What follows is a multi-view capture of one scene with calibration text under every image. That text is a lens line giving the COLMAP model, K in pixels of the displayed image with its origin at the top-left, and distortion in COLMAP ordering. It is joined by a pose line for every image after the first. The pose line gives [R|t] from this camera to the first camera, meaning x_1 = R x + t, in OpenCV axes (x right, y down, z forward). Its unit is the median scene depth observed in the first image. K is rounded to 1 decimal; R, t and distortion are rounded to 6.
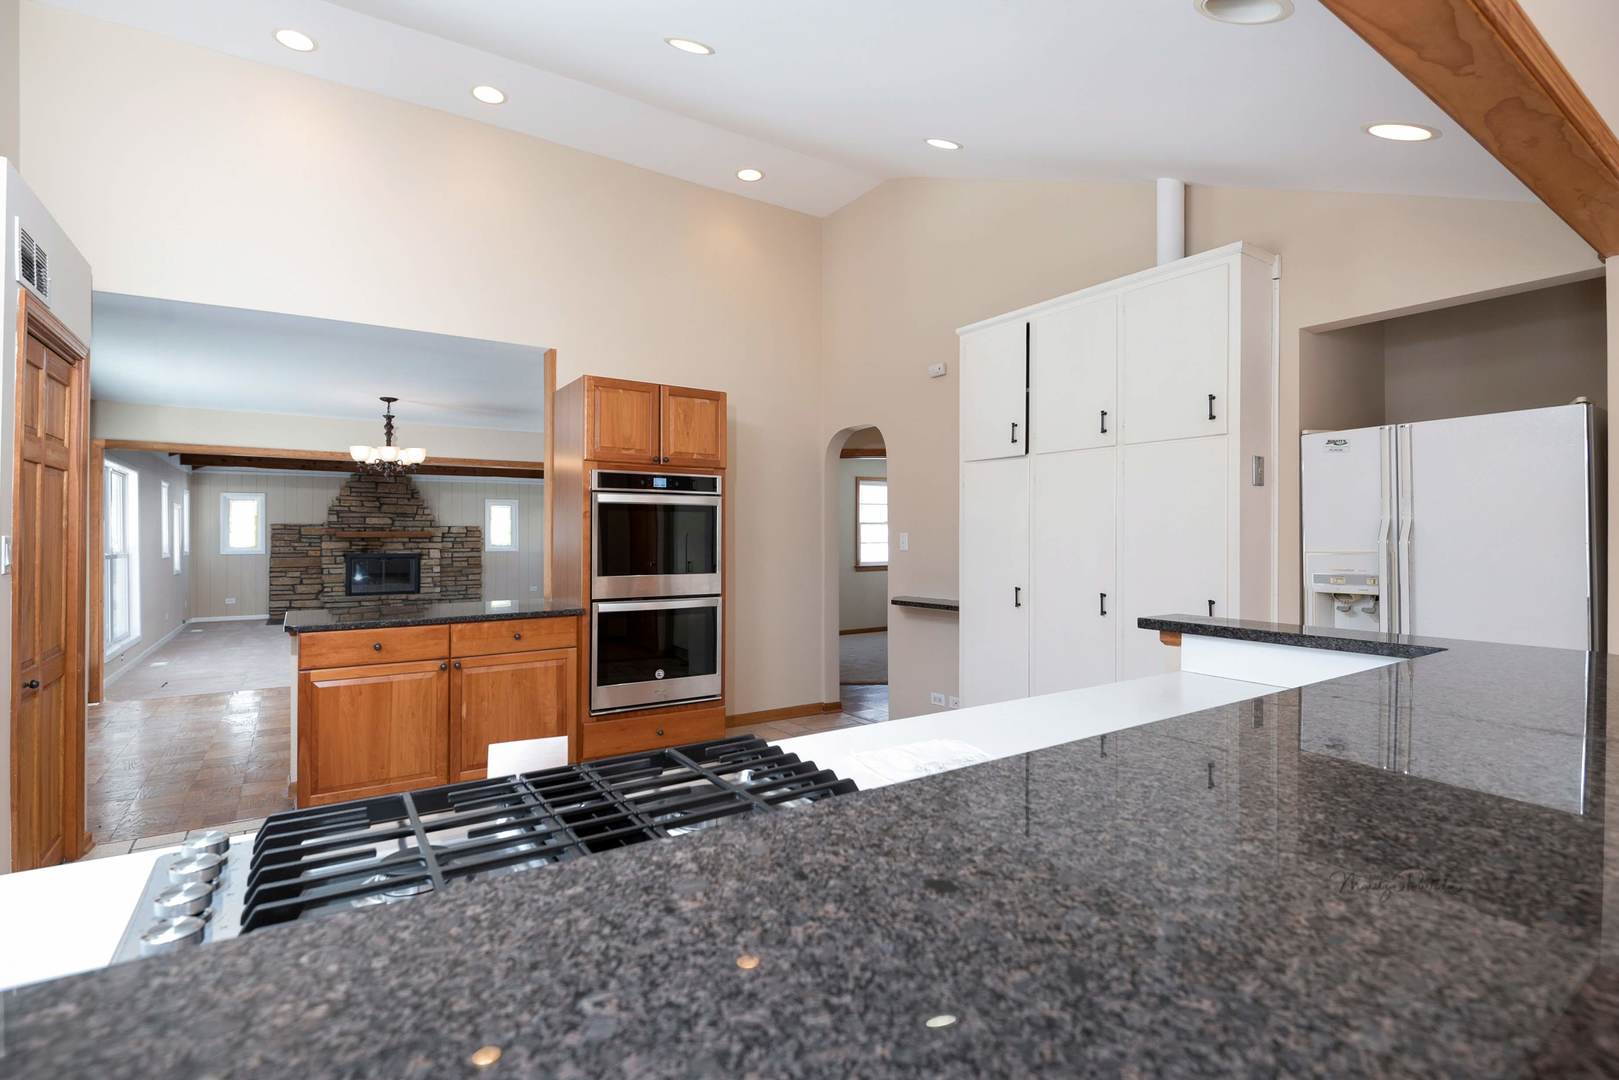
lens RADIAL K [[759.8, 0, 797.0], [0, 759.8, 539.7], [0, 0, 1]] dist [-0.008134, -0.000520]
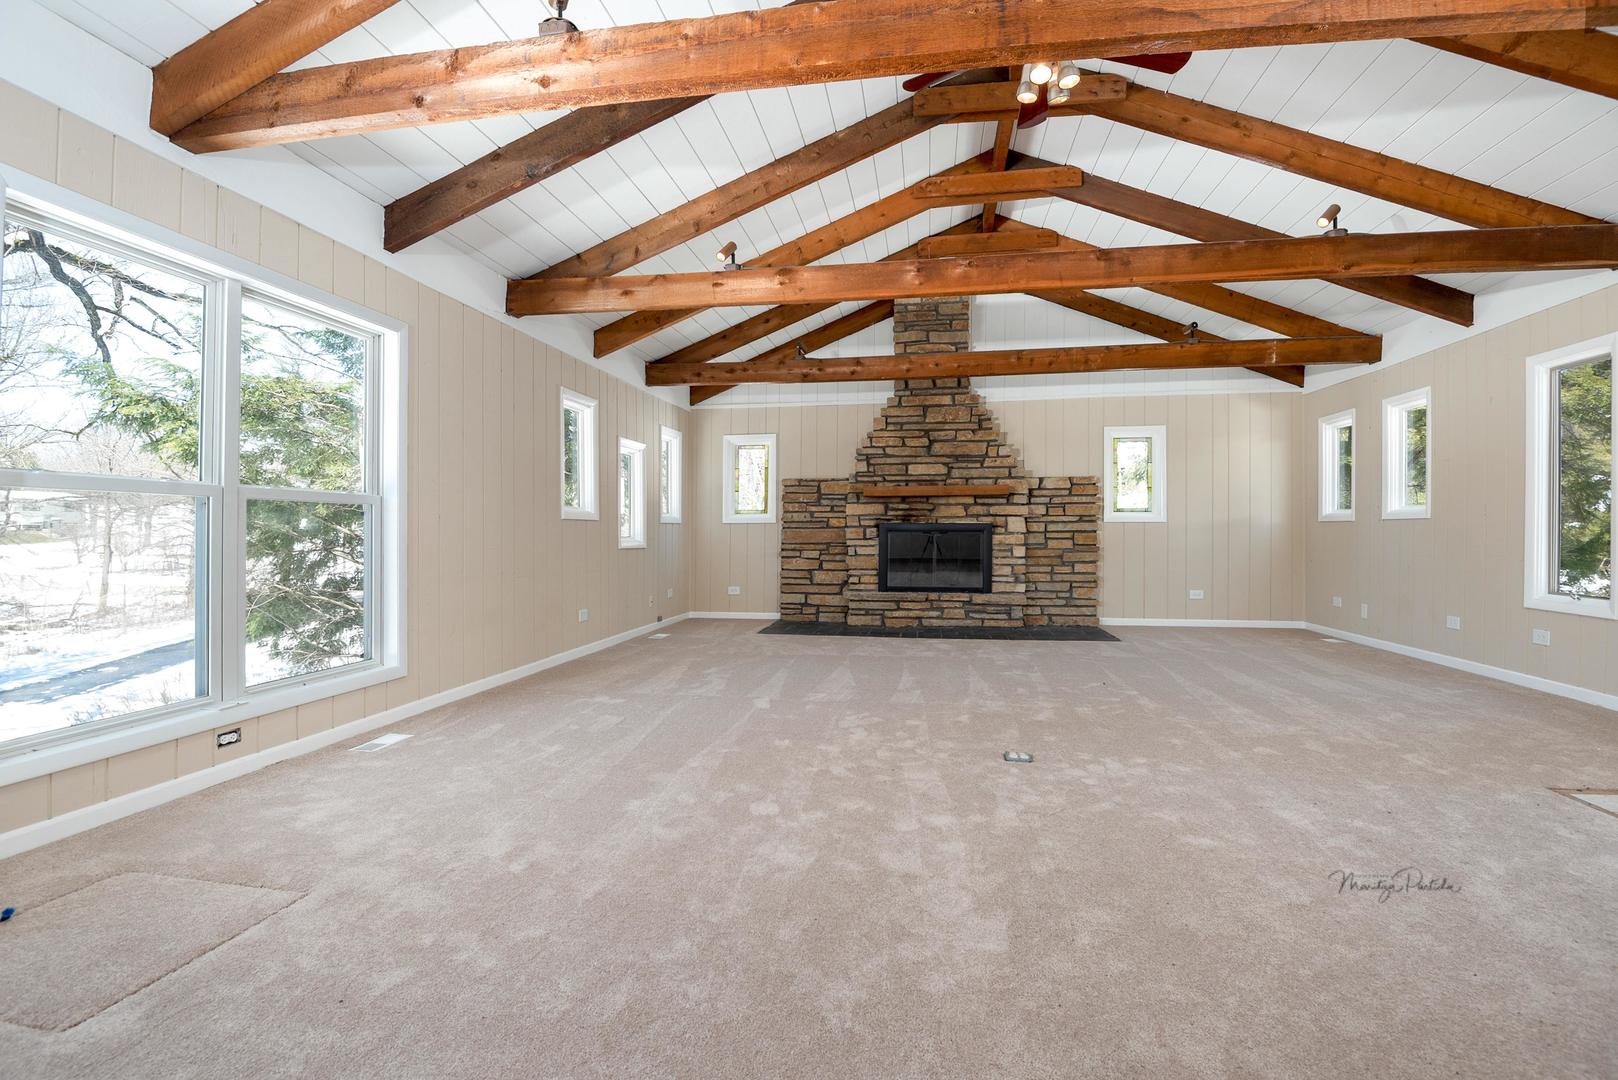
lens RADIAL K [[759.3, 0, 801.5], [0, 759.3, 529.8], [0, 0, 1]] dist [-0.008134, -0.000520]
pose [[0.708697, 0.004459, -0.705498, -0.197528], [0.000763, 0.999975, 0.007087, 0.019054], [0.705512, -0.005561, 0.708676, 0.503247]]
